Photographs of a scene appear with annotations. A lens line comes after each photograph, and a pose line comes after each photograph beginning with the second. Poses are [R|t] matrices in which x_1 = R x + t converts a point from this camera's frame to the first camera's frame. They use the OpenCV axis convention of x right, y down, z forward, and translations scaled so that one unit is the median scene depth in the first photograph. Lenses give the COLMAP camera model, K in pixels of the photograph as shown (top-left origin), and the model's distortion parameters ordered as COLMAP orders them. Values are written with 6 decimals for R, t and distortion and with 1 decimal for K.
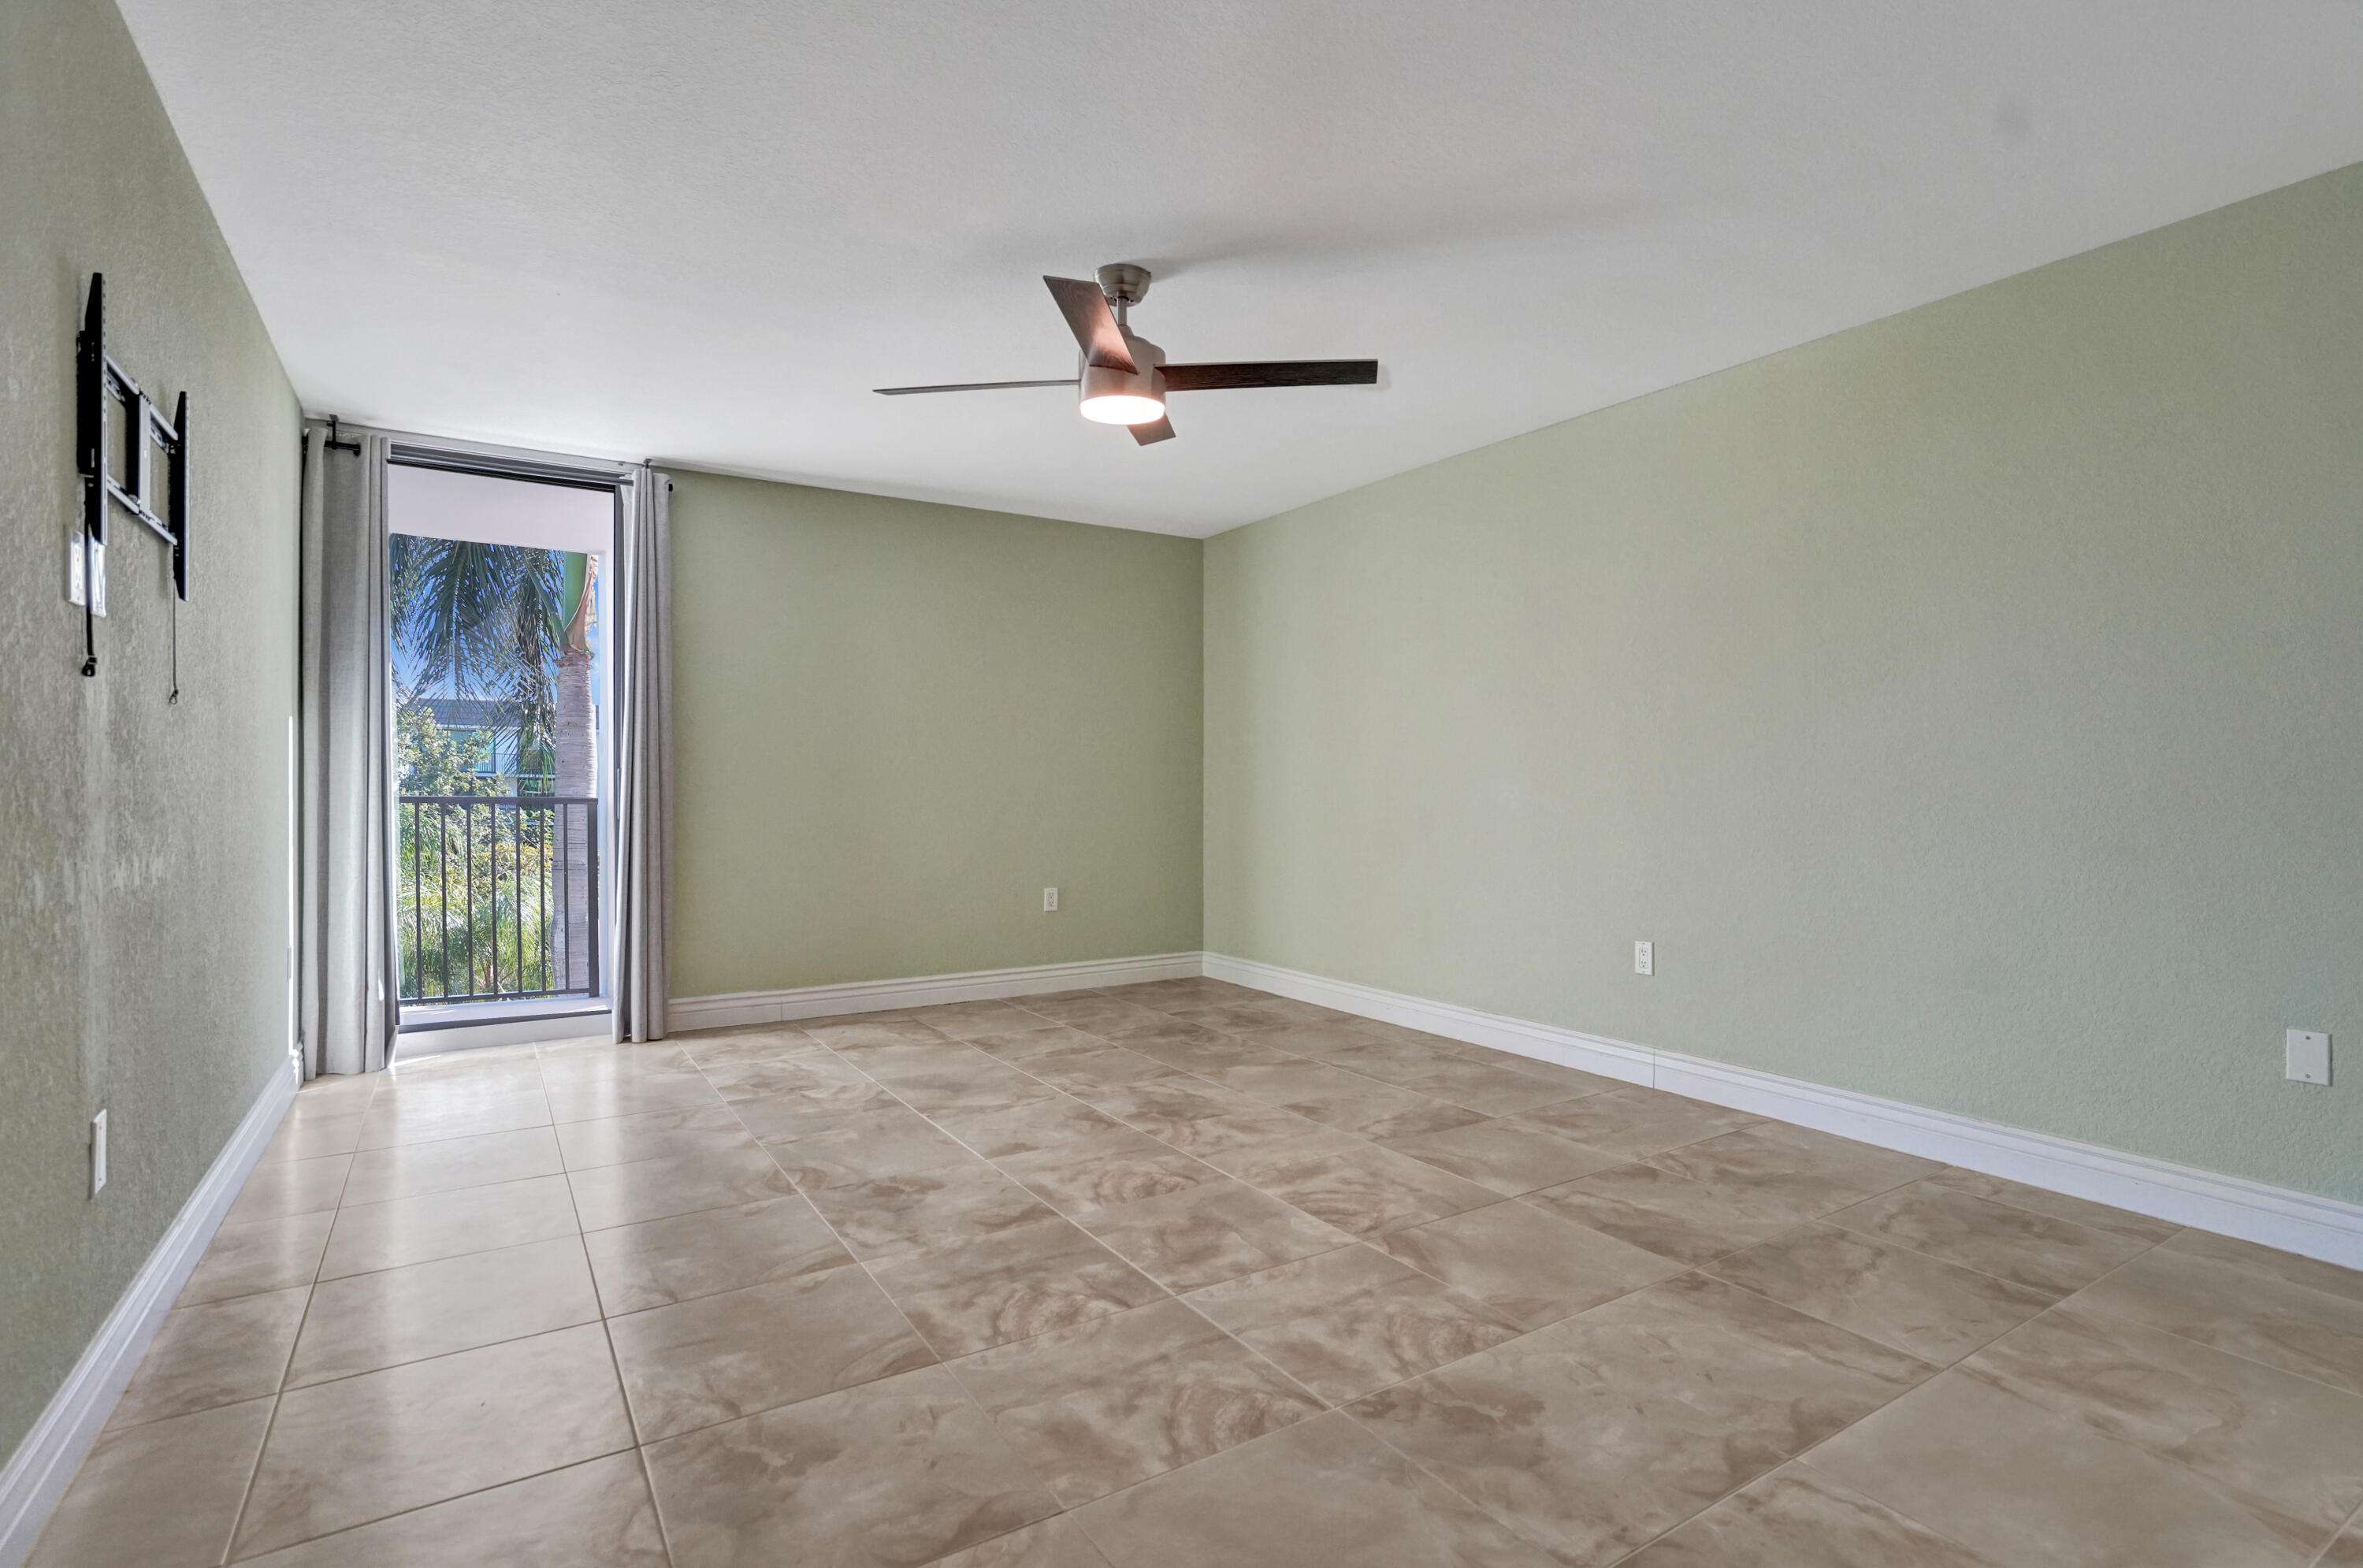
lens RADIAL K [[1131.4, 0, 1181.7], [0, 1131.4, 785.6], [0, 0, 1]] dist [-0.021844, 0.013135]
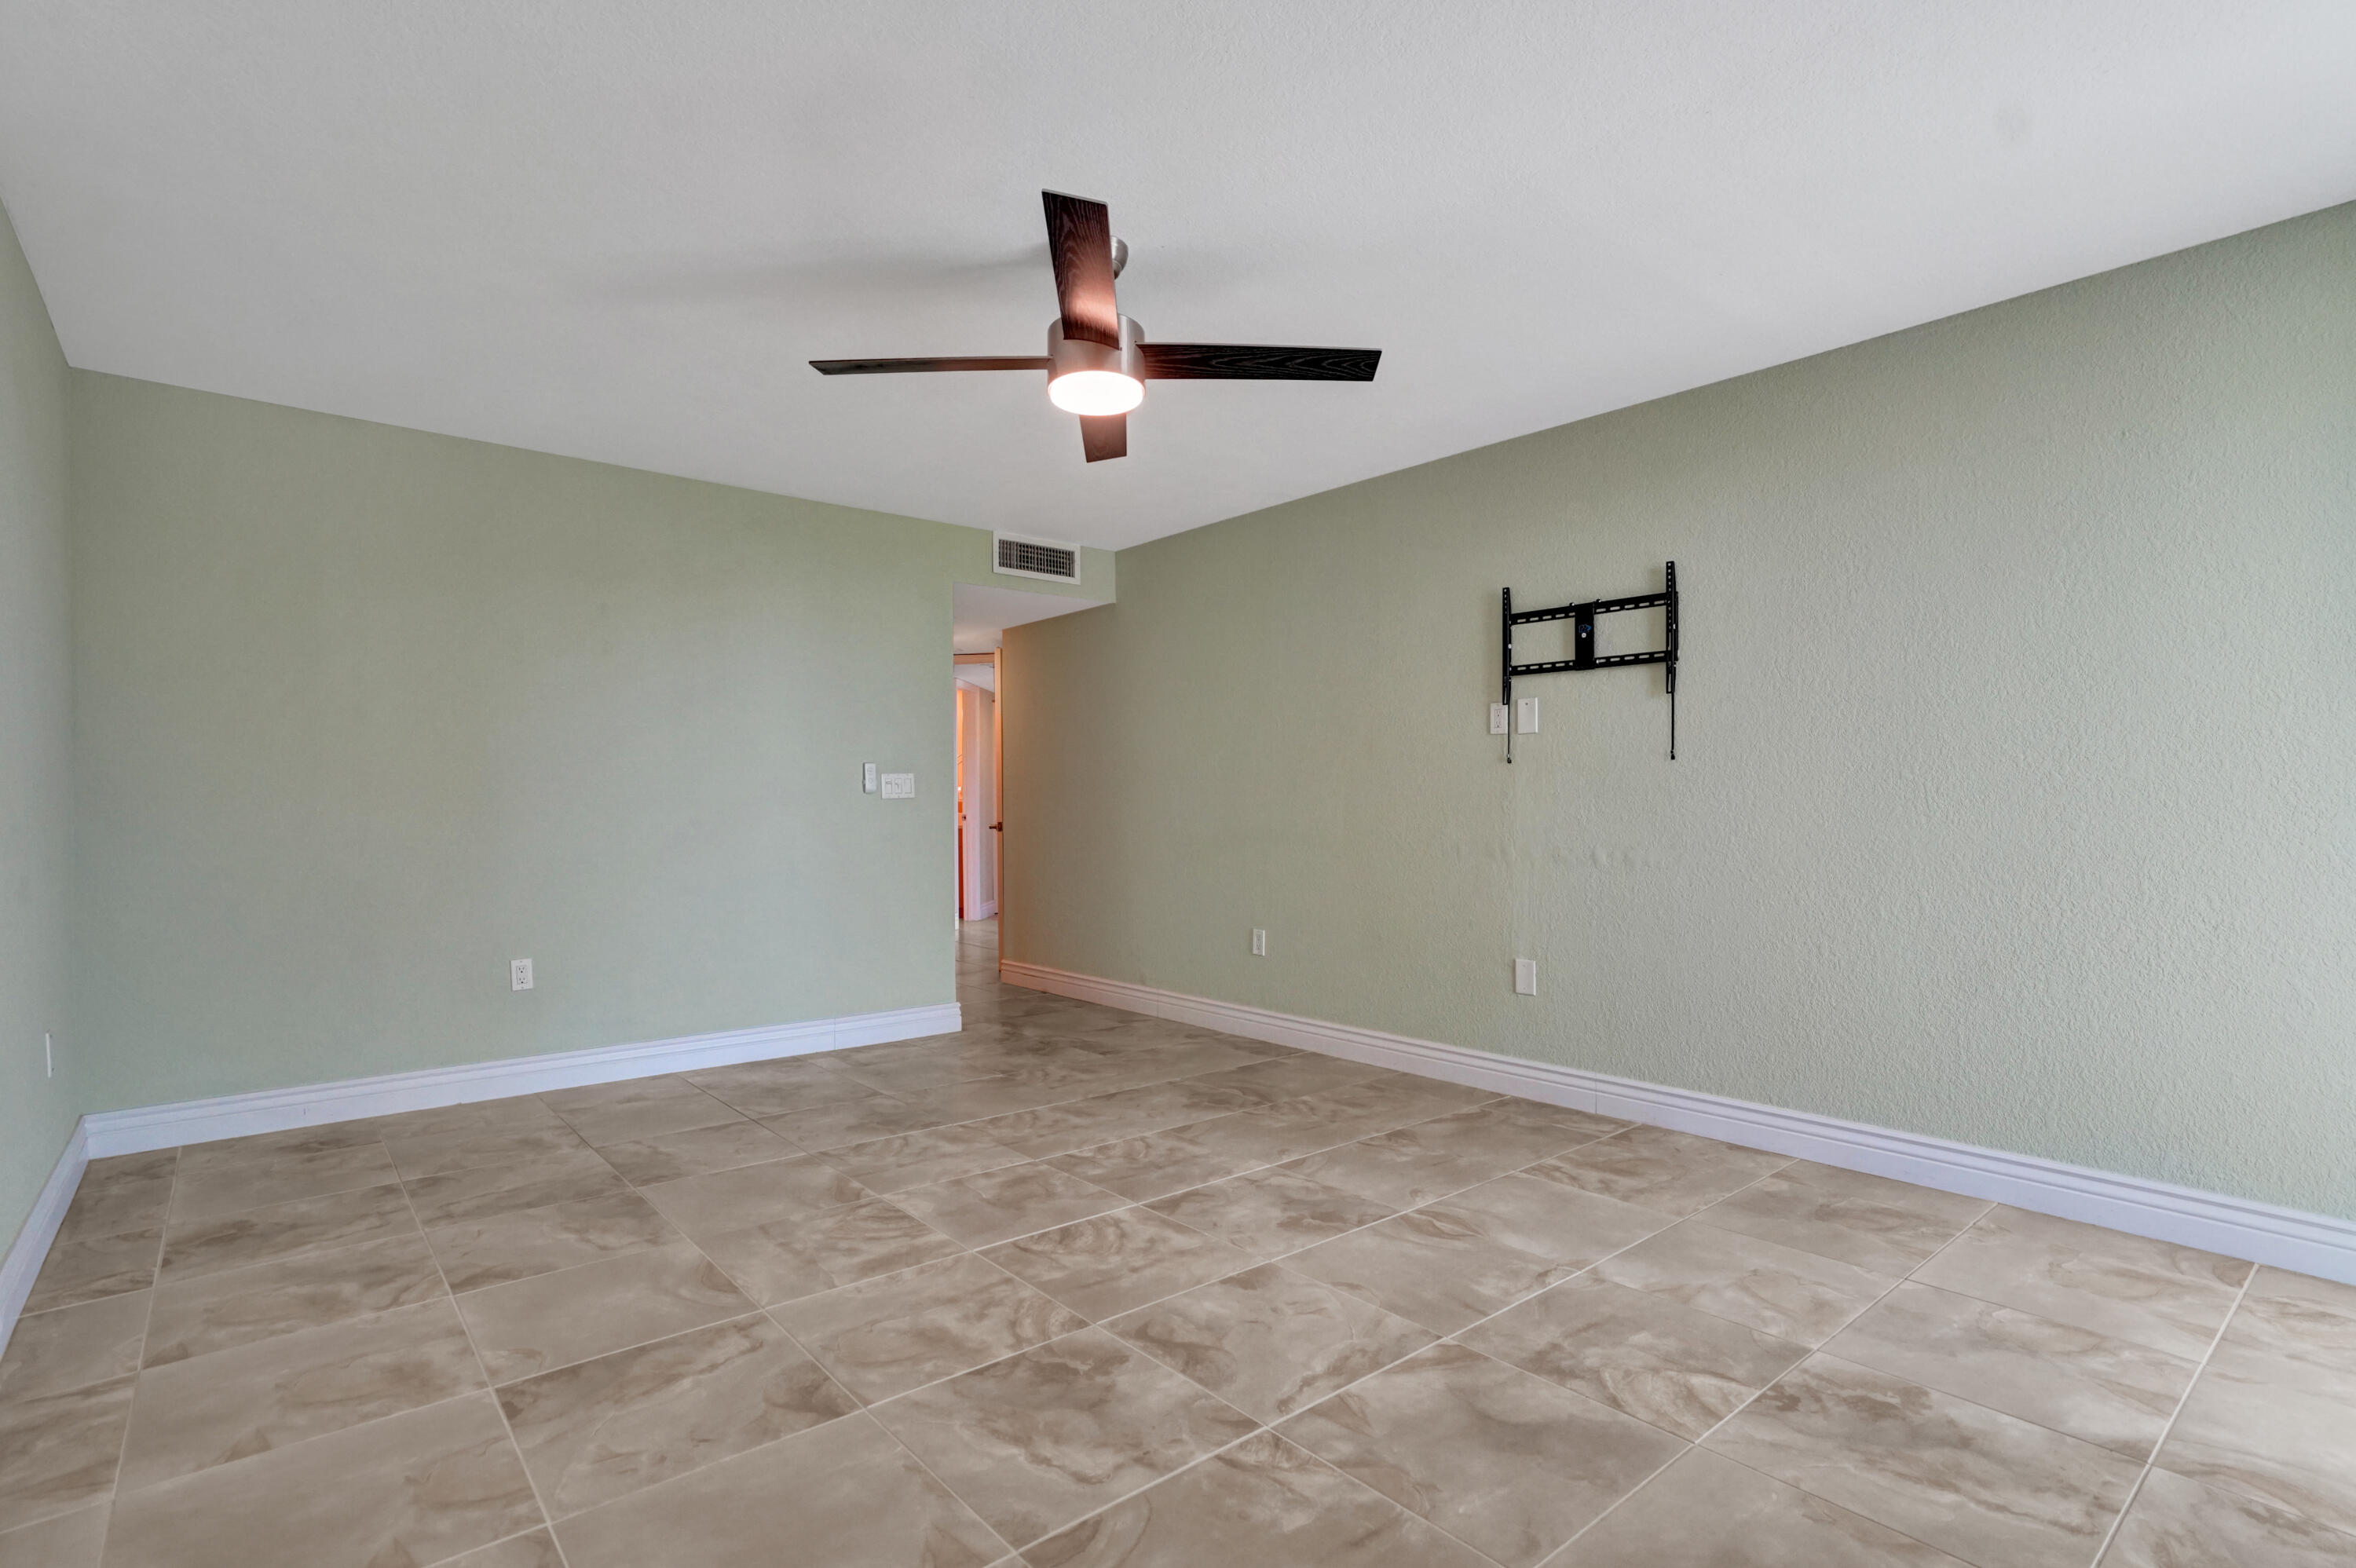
lens RADIAL K [[1127.9, 0, 1176.8], [0, 1127.9, 792.5], [0, 0, 1]] dist [-0.021844, 0.013135]
pose [[-0.990828, 0.003706, -0.135080, 0.006190], [0.005217, 0.999928, -0.010837, -0.008588], [0.135030, -0.011442, -0.990775, 2.007640]]
